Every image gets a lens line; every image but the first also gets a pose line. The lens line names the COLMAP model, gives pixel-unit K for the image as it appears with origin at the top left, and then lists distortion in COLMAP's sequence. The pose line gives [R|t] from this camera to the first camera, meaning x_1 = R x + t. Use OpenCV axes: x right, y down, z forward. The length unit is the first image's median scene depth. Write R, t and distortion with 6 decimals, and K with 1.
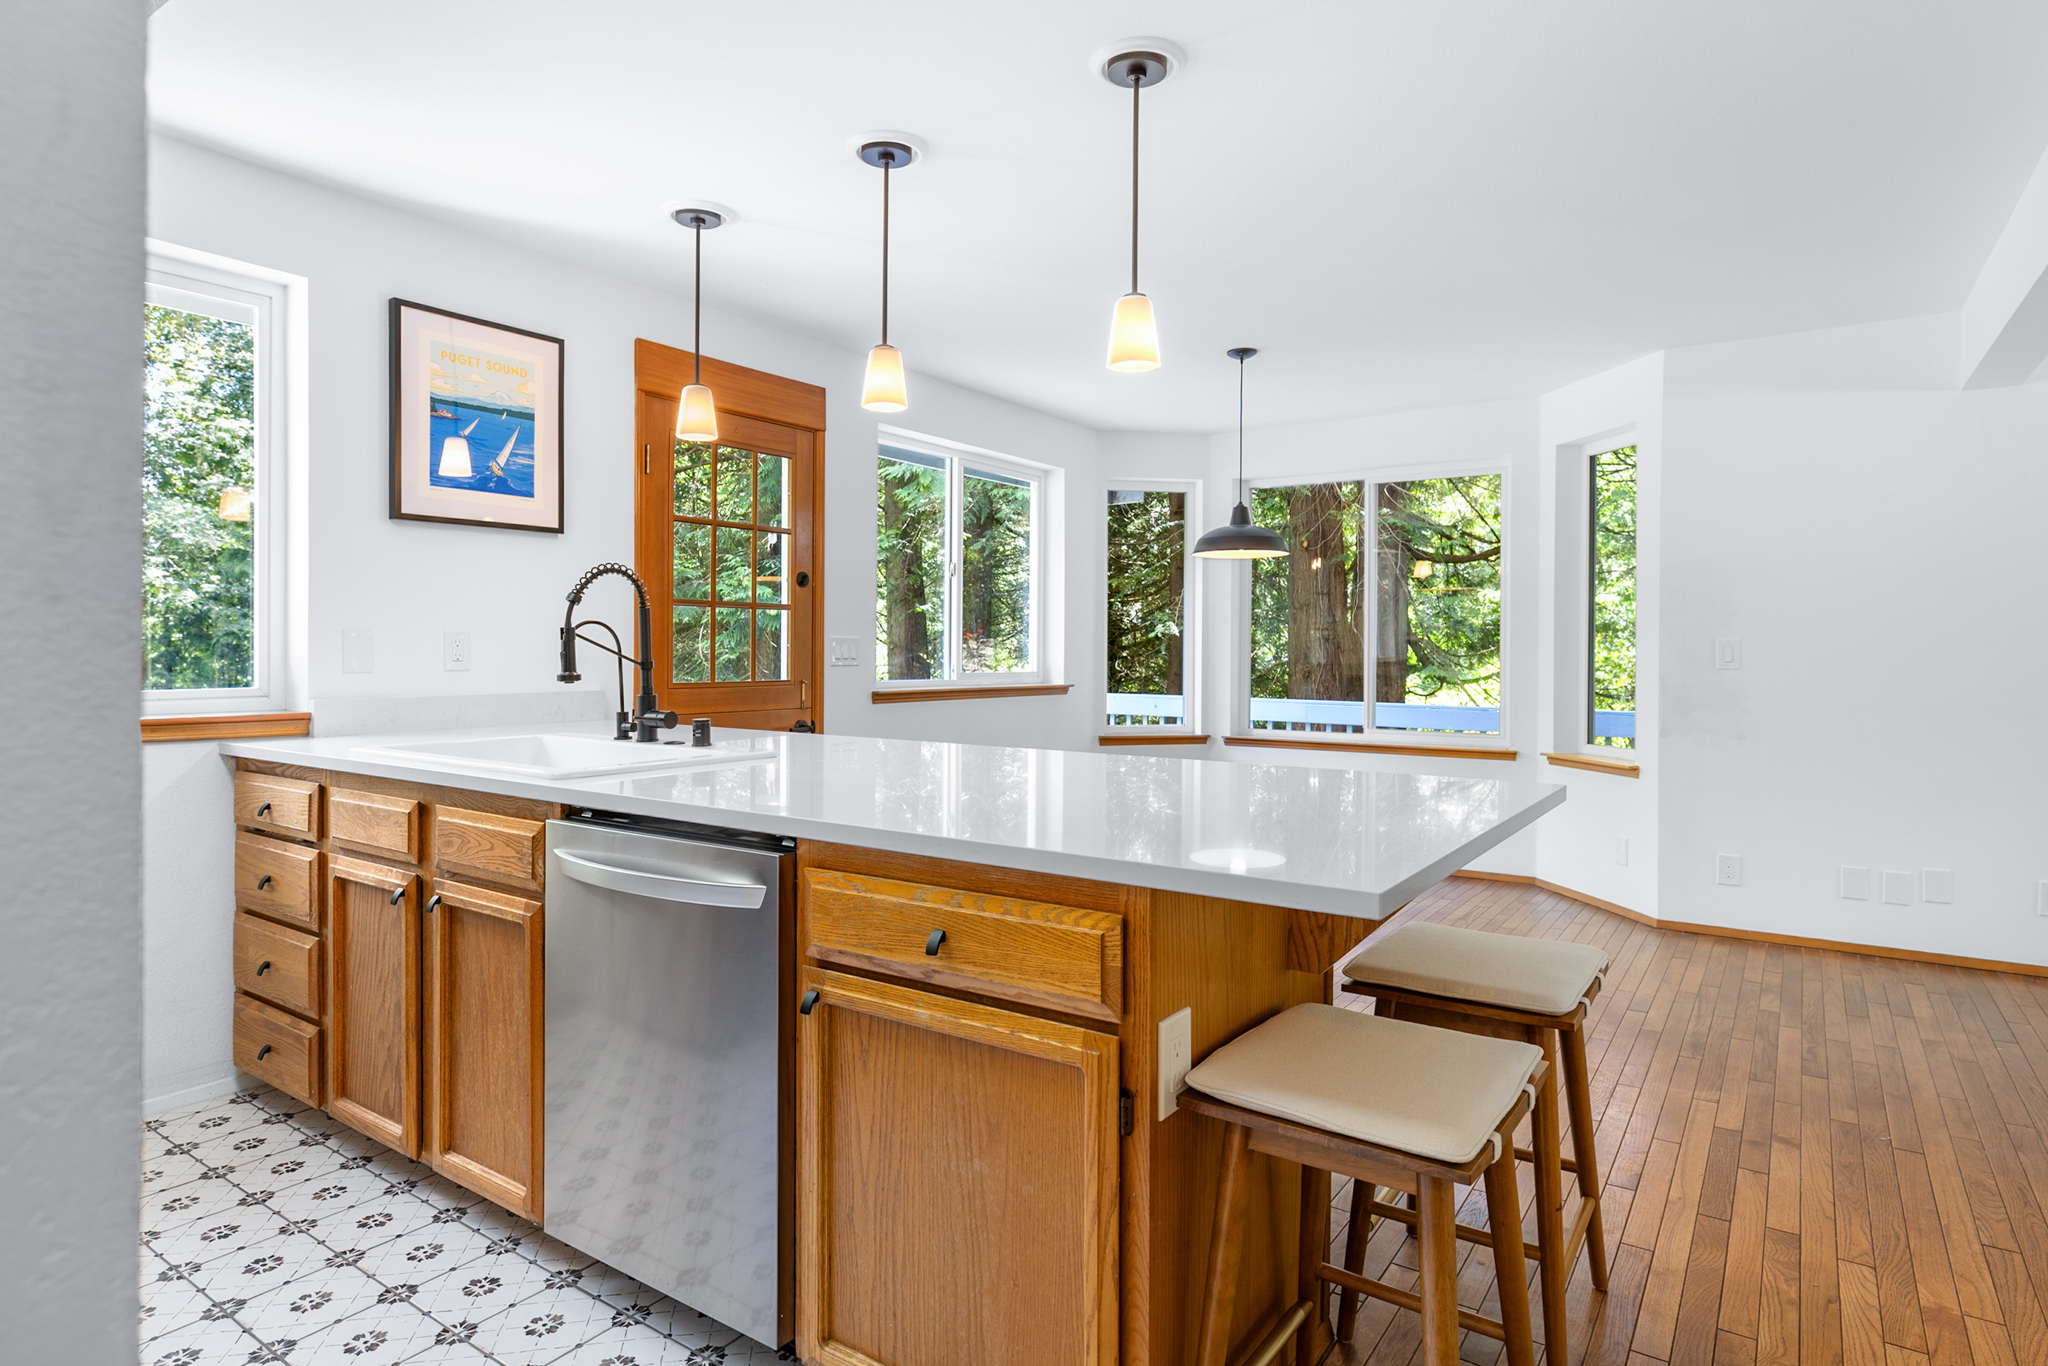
lens RADIAL K [[1118.2, 0, 1018.9], [0, 1118.2, 644.3], [0, 0, 1]] dist [0.000856, 0.001000]
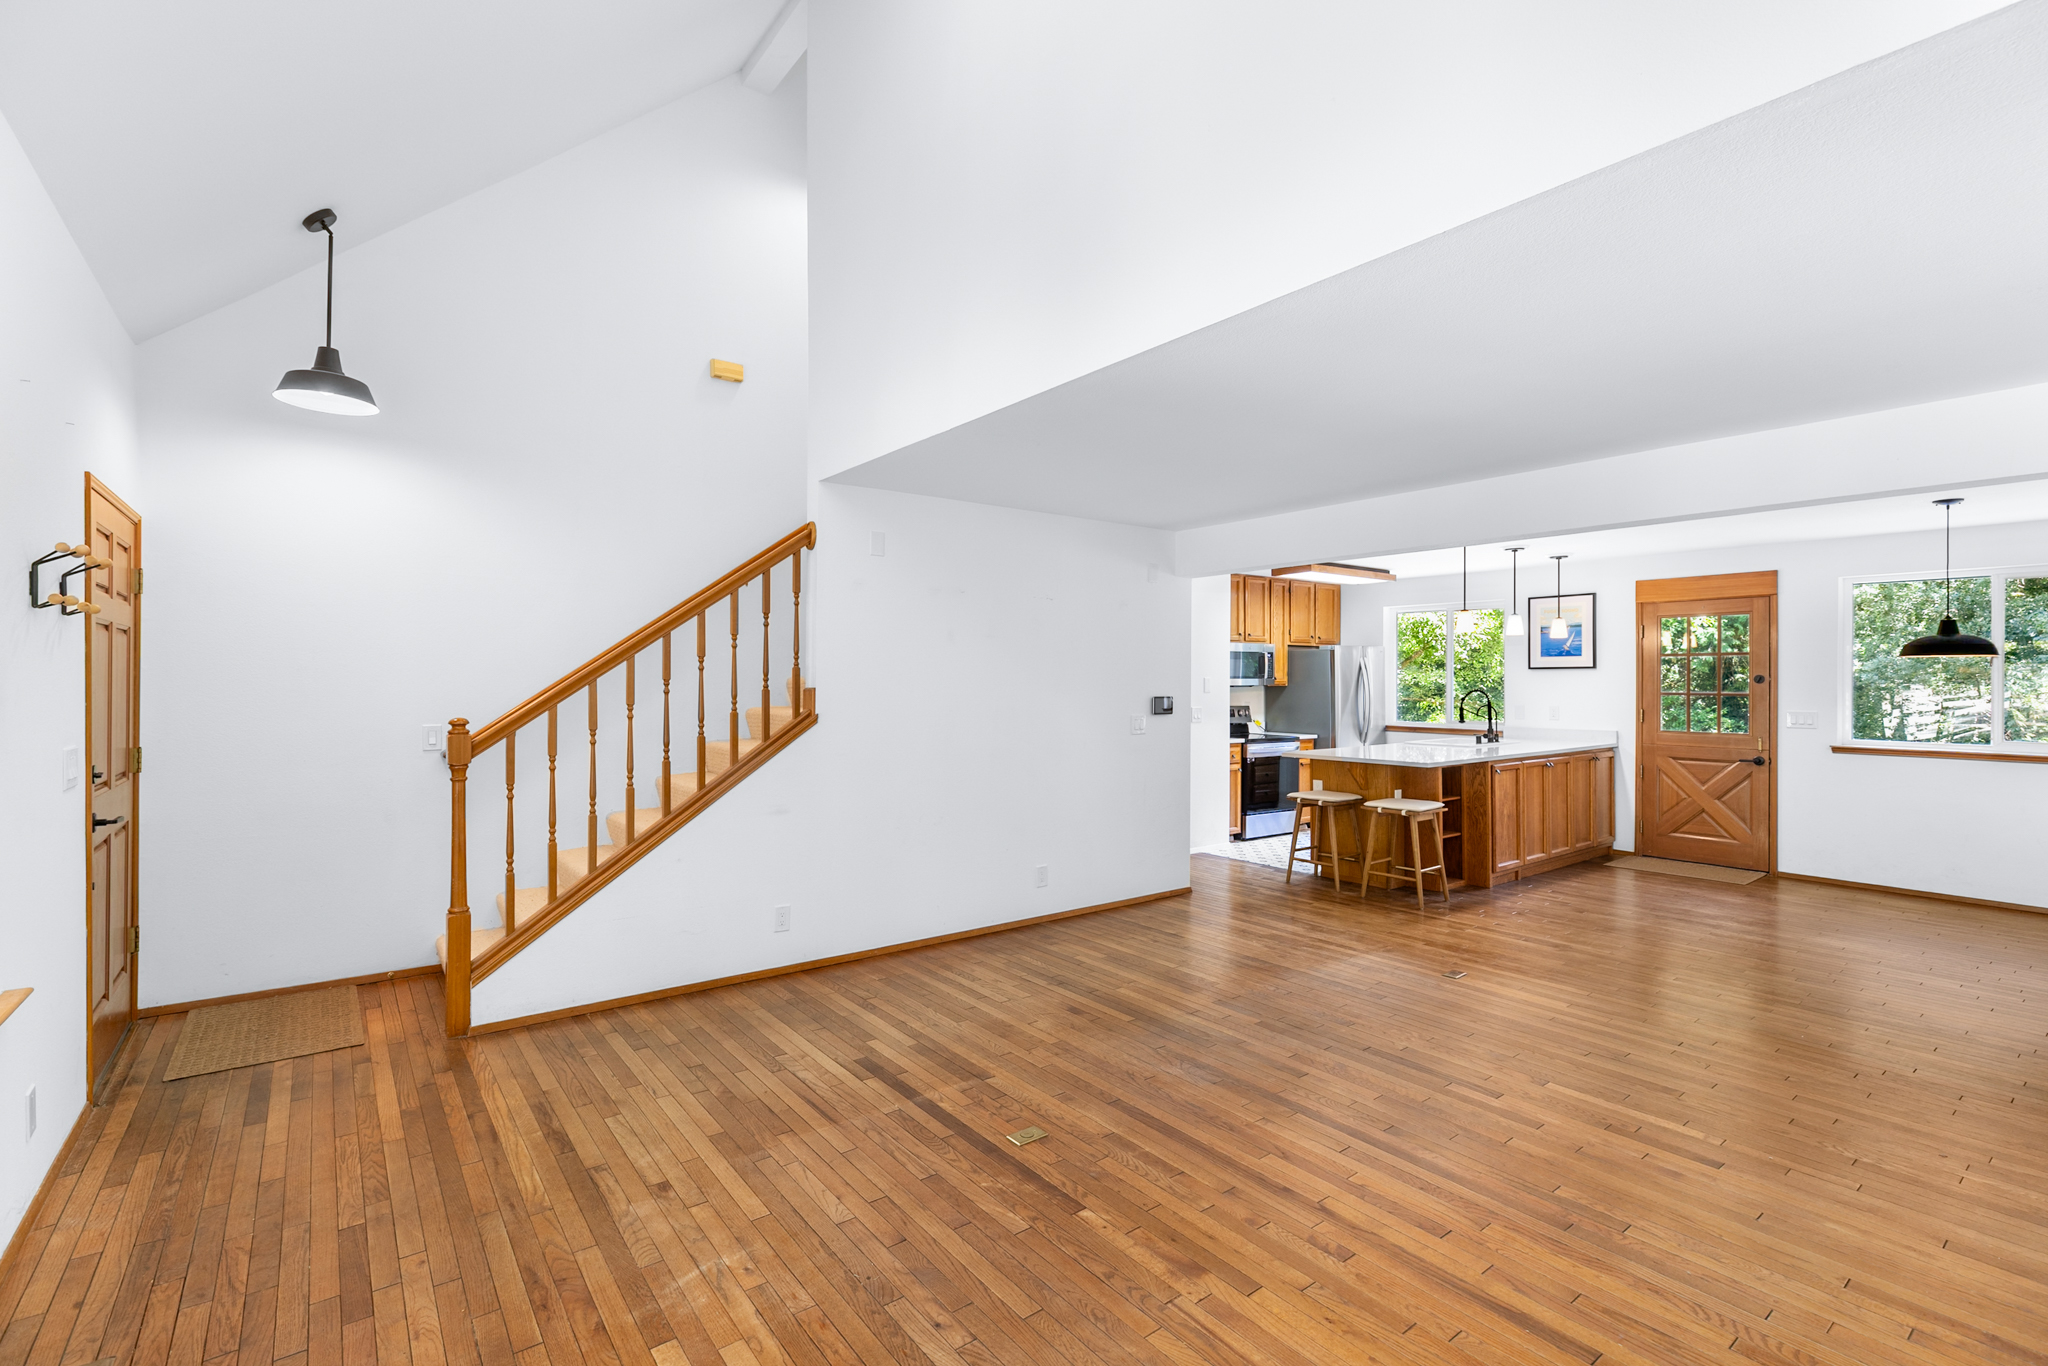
lens RADIAL K [[892.7, 0, 1085.3], [0, 892.7, 681.9], [0, 0, 1]] dist [0.001399, -0.000005]
pose [[-0.254090, -0.006492, -0.967159, 1.478624], [-0.001100, 0.999979, -0.006423, -0.042462], [0.967180, -0.000568, -0.254091, 0.308417]]
